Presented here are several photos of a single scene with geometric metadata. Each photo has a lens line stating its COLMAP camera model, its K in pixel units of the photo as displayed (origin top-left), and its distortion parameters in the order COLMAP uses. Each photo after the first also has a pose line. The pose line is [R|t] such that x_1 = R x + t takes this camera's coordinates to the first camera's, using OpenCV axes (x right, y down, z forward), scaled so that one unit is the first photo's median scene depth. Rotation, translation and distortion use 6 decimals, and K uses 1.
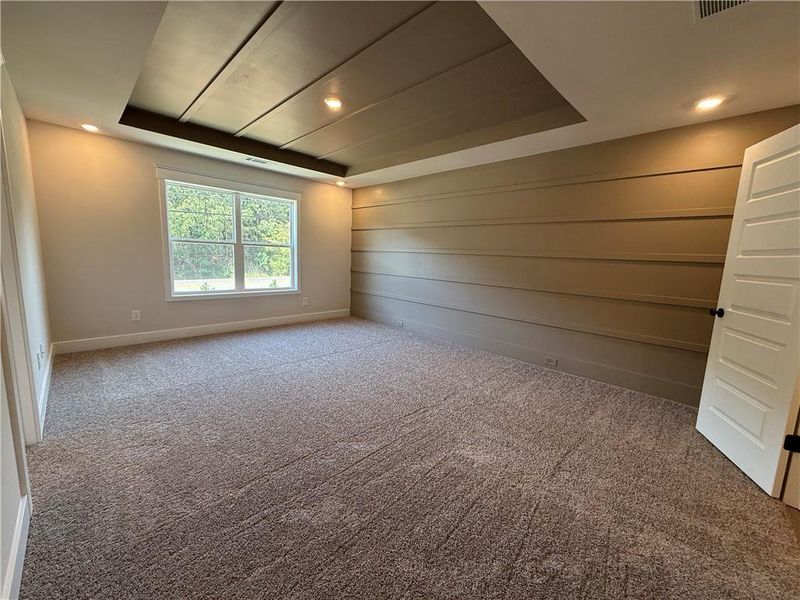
lens RADIAL K [[319.8, 0, 397.8], [0, 319.8, 299.3], [0, 0, 1]] dist [-0.001188, -0.000280]
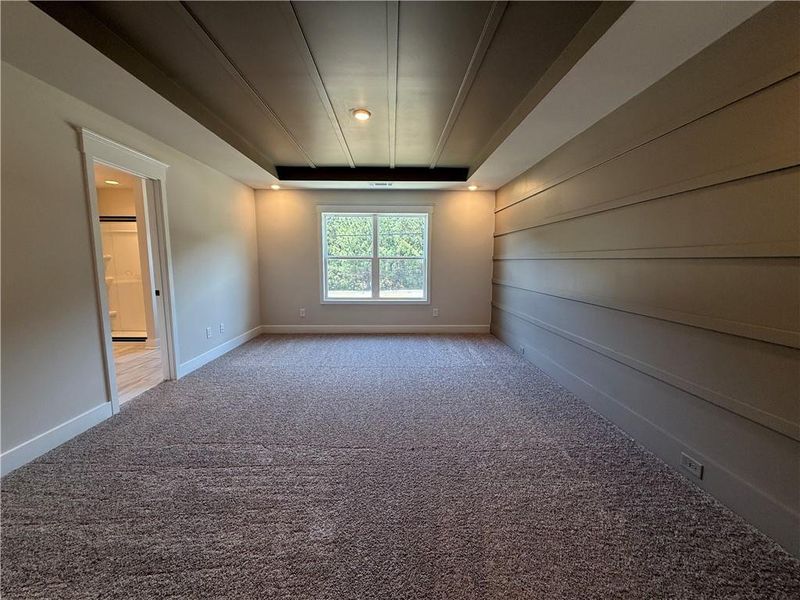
lens RADIAL K [[319.8, 0, 397.8], [0, 319.8, 299.3], [0, 0, 1]] dist [-0.001188, -0.000280]
pose [[0.714324, 0.043832, -0.698441, 0.346125], [-0.069885, 0.997516, -0.008874, -0.019462], [0.696317, 0.055149, 0.715612, 0.220100]]
